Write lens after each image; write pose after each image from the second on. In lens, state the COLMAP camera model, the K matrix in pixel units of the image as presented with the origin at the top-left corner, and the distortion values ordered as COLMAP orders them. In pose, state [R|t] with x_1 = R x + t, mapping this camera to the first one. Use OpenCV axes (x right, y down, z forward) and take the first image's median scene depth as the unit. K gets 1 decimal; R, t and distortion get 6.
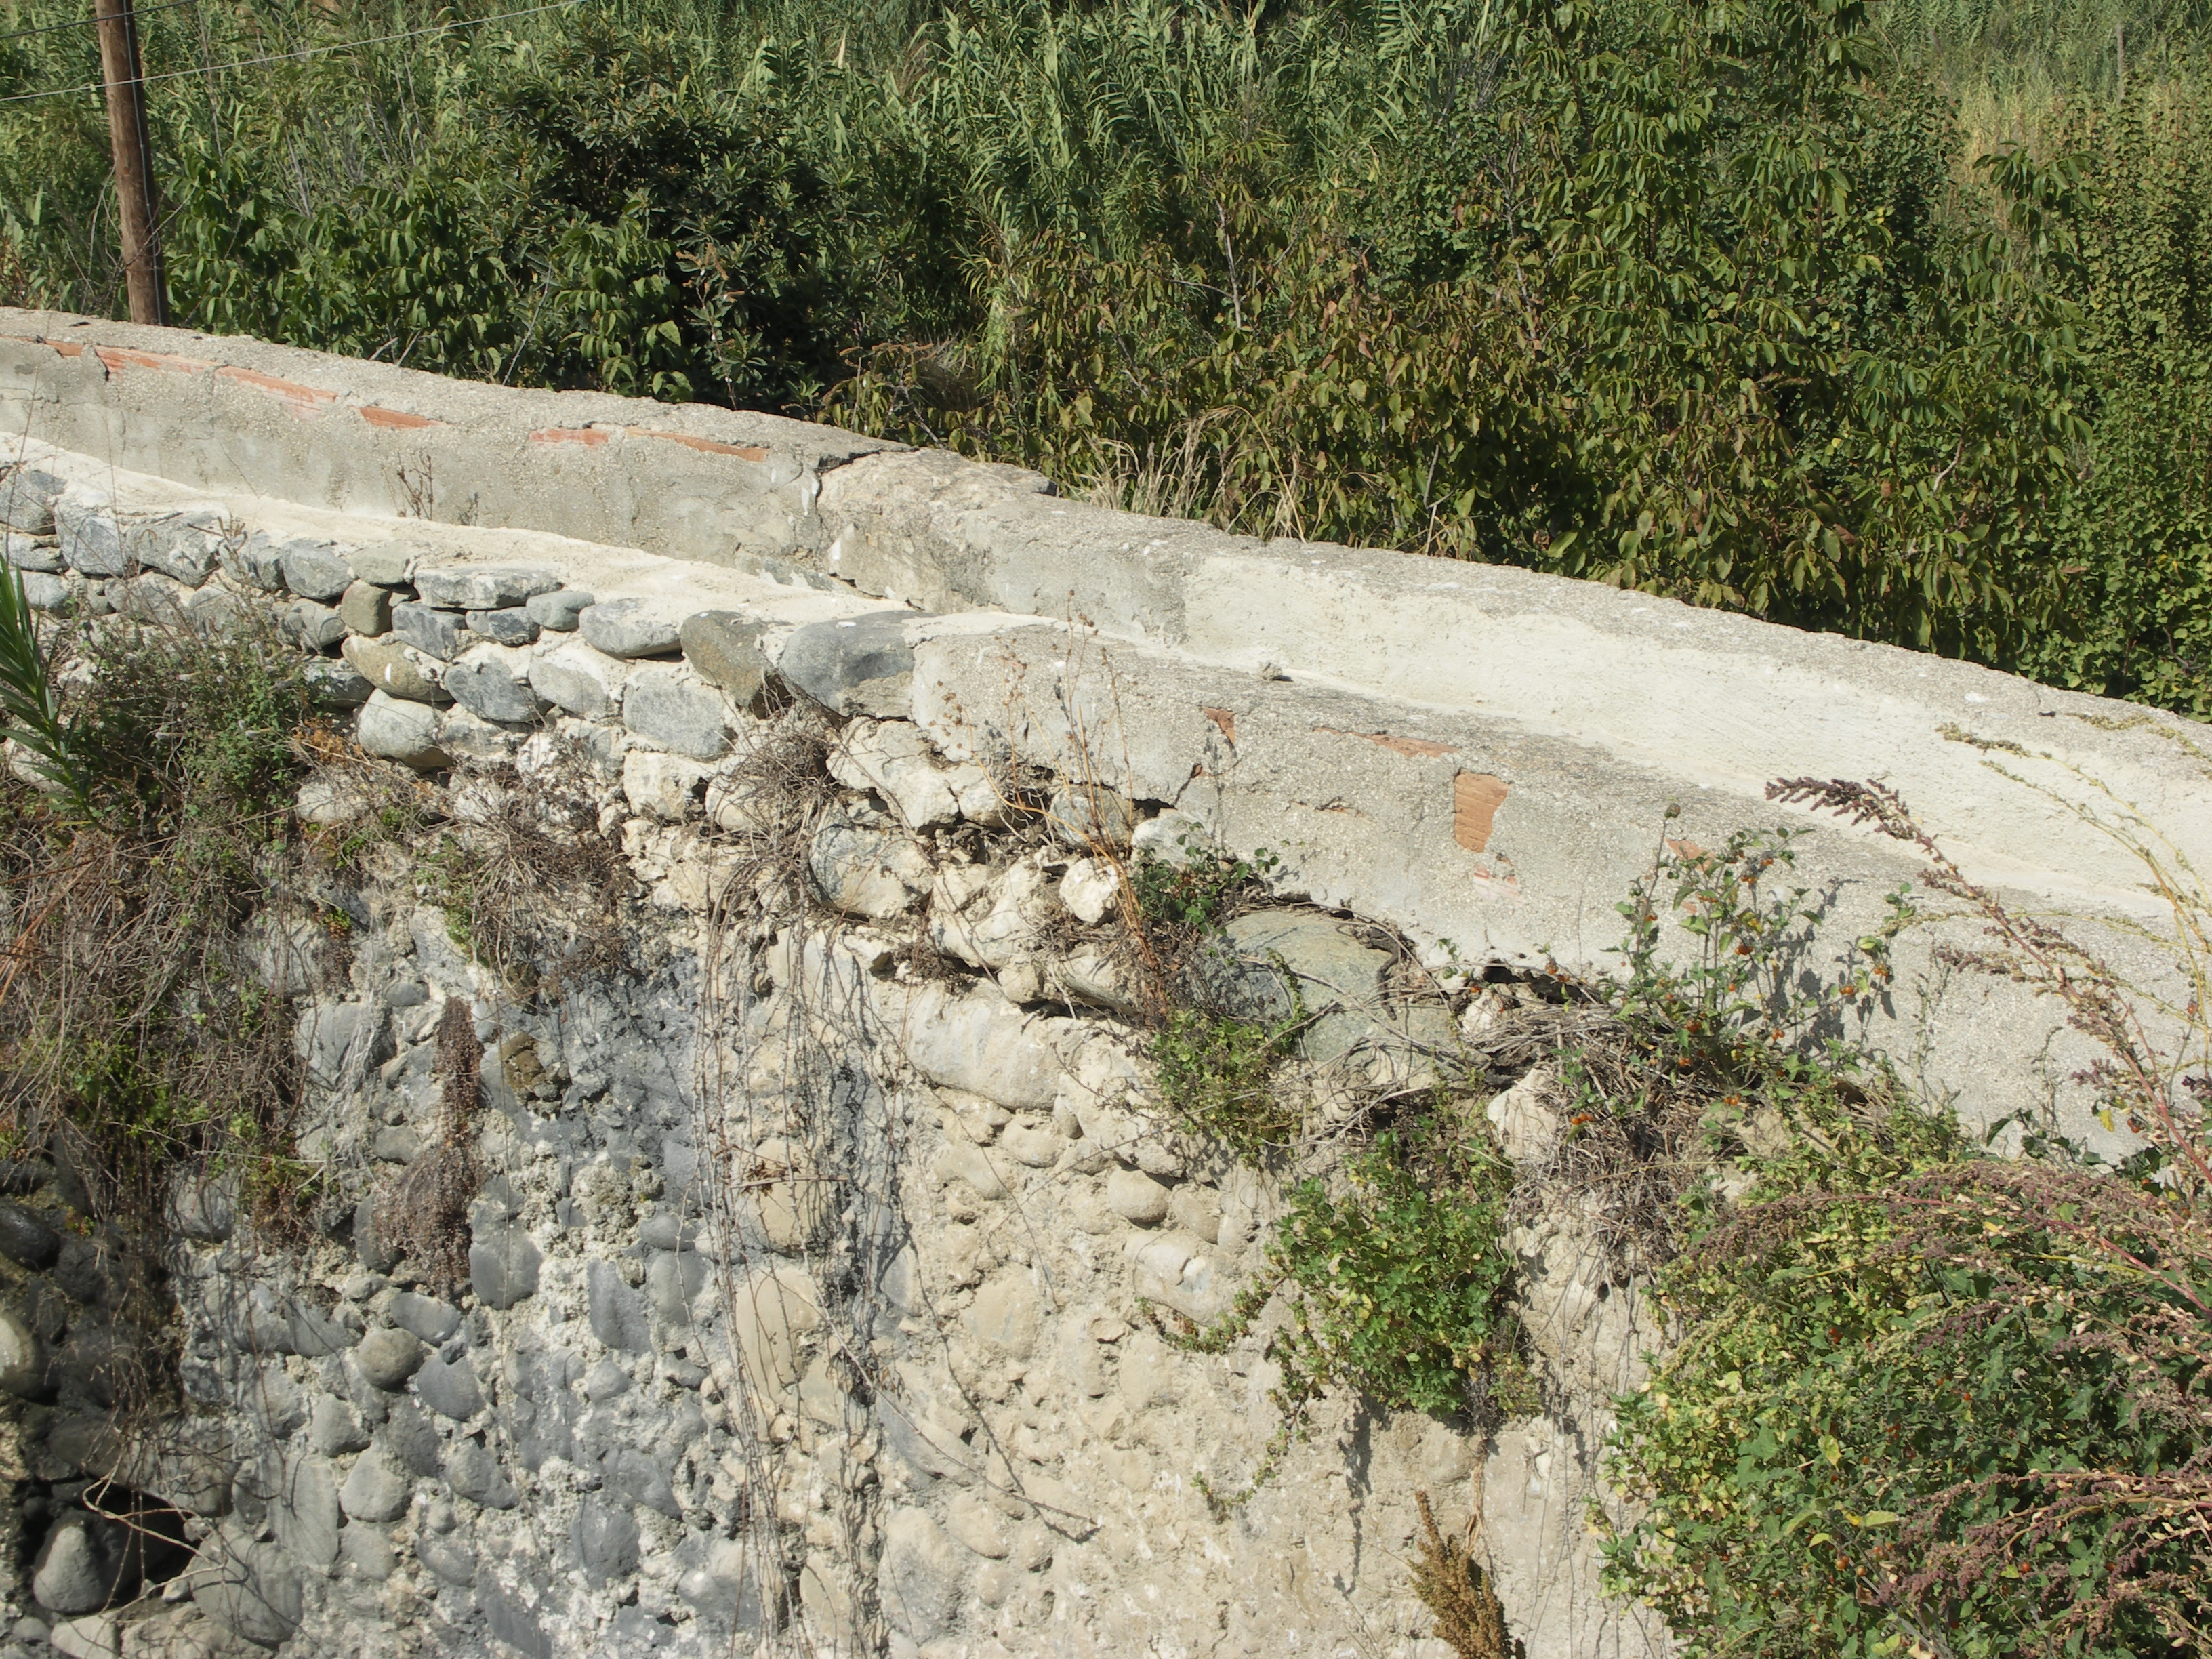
lens RADIAL K [[4603.9, 0, 1106.0], [0, 4603.9, 829.5], [0, 0, 1]] dist [0.131386, -0.006634]
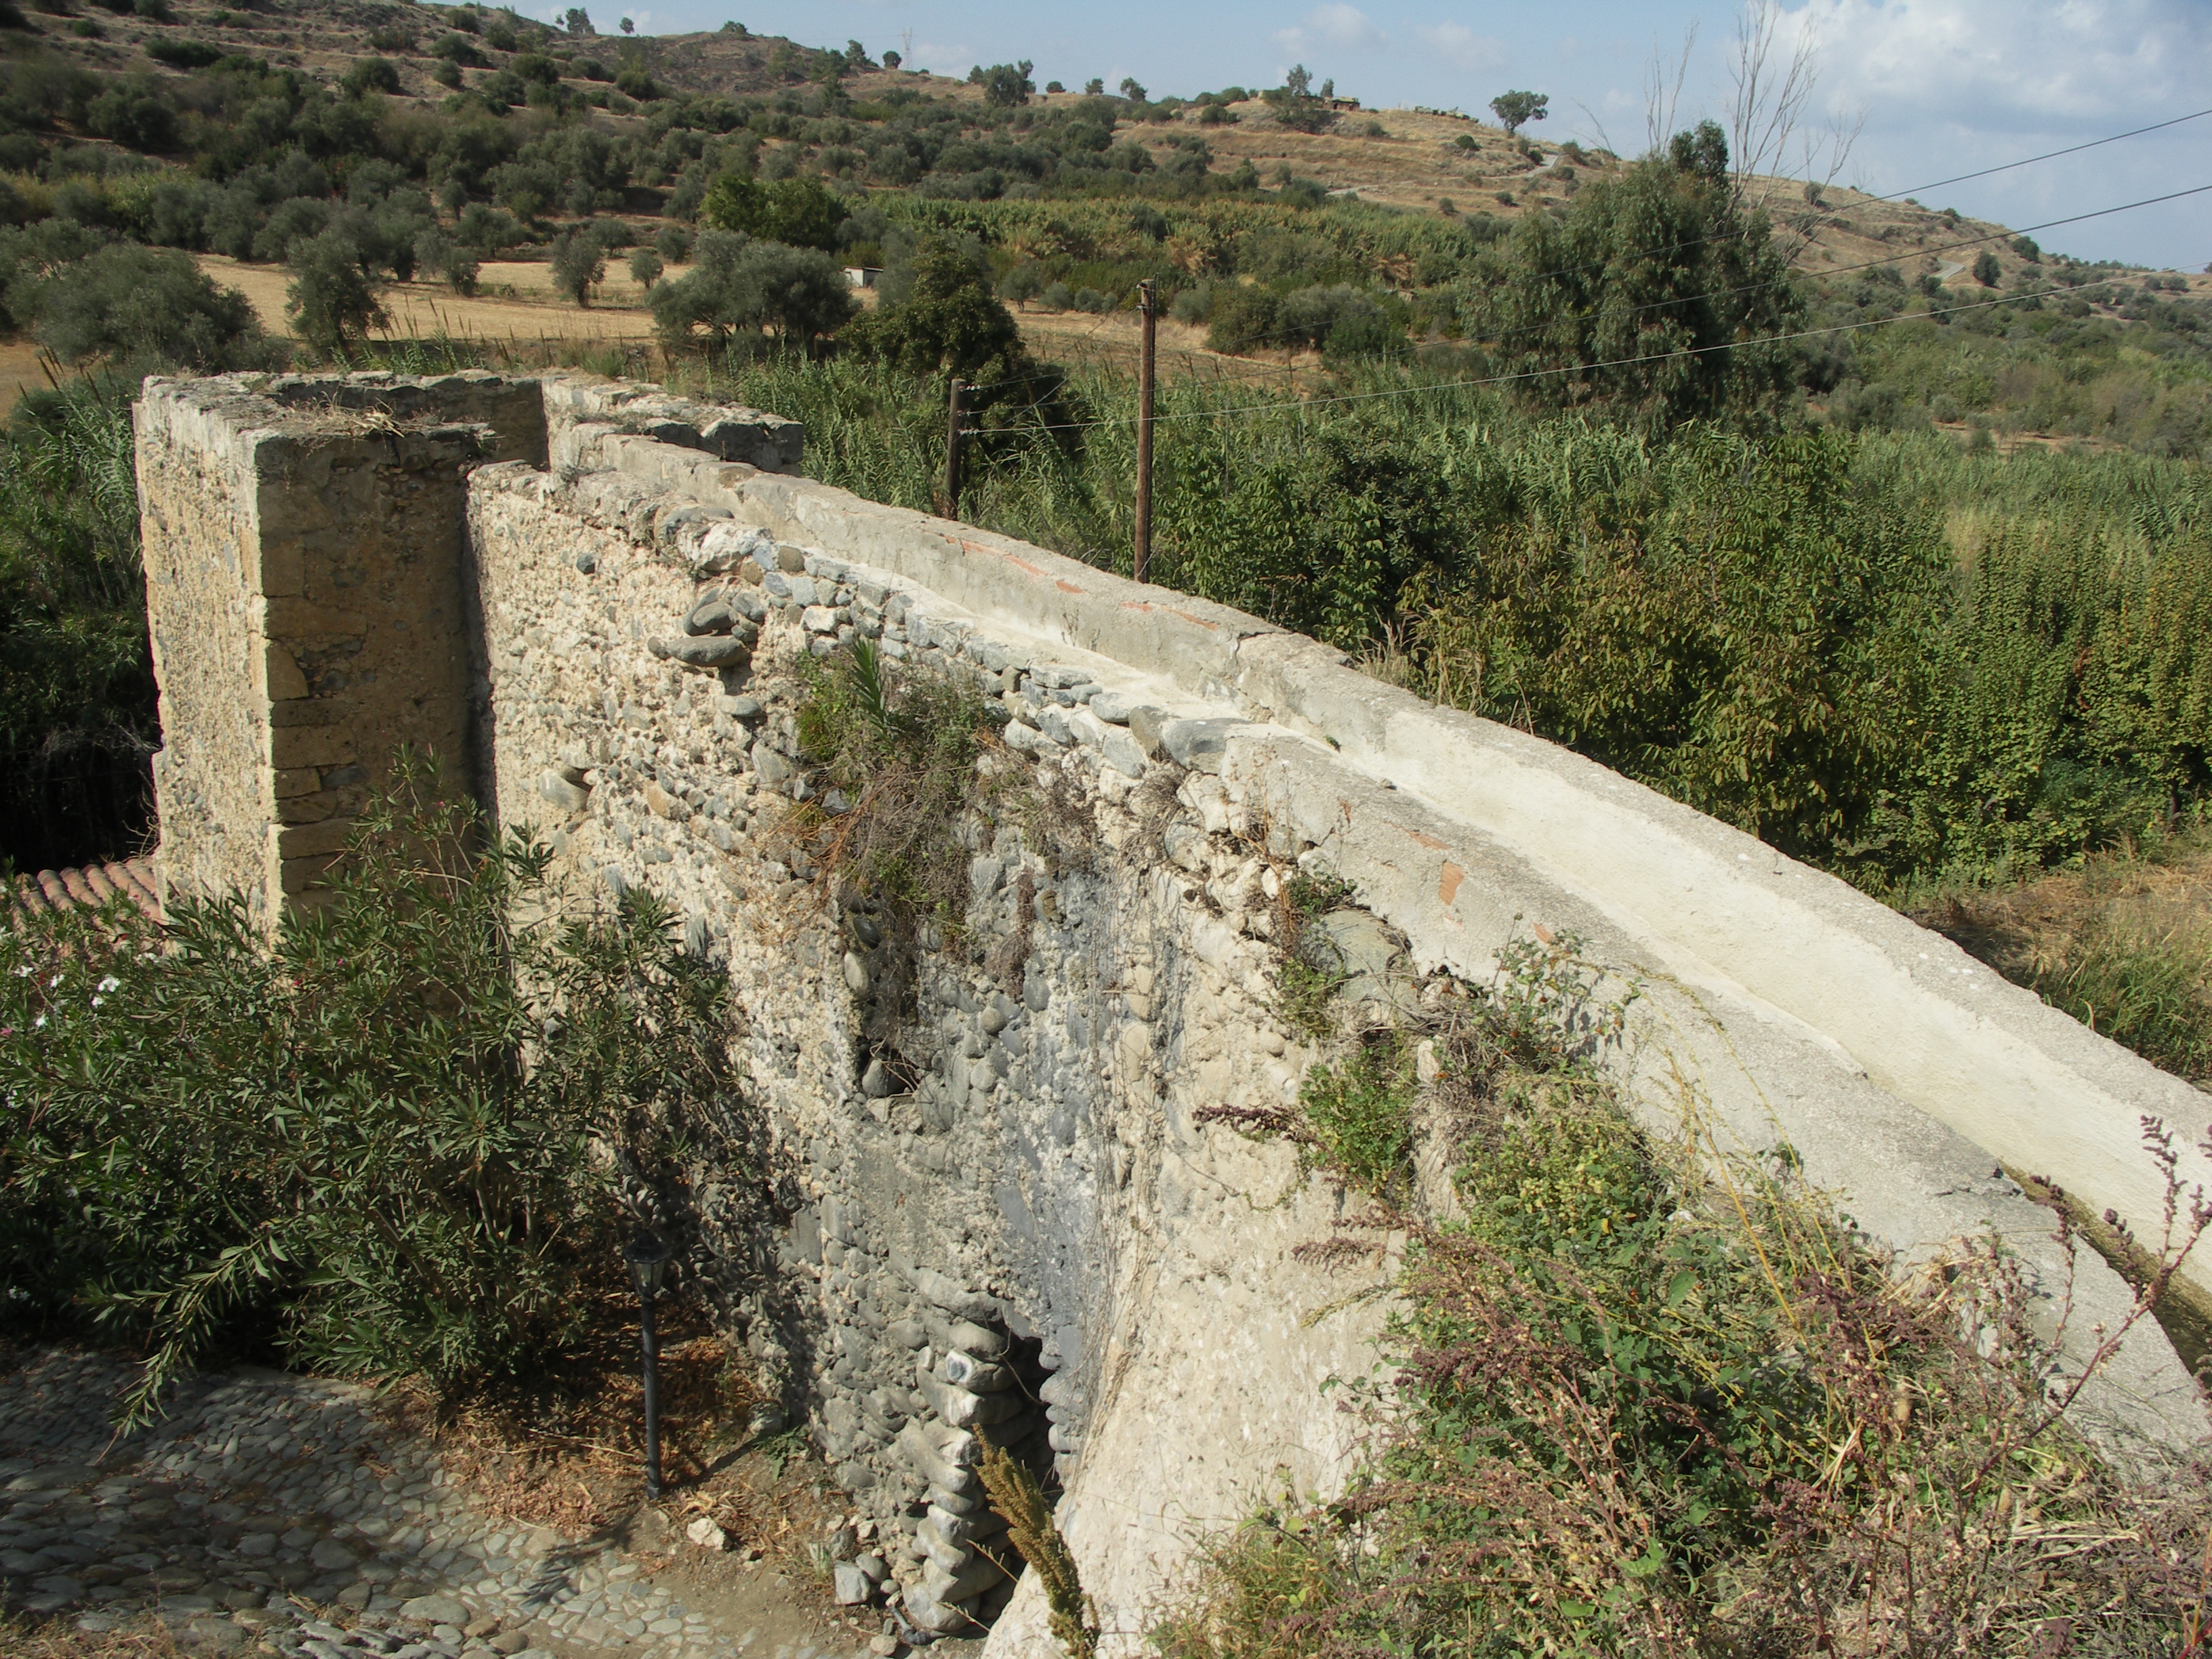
lens RADIAL K [[1837.5, 0, 1105.1], [0, 1837.5, 886.2], [0, 0, 1]] dist [-0.188733, 0.168219]
pose [[0.960363, 0.154788, -0.231828, 0.091858], [-0.134294, 0.985697, 0.101814, -0.046201], [0.244272, -0.066646, 0.967414, 0.195856]]
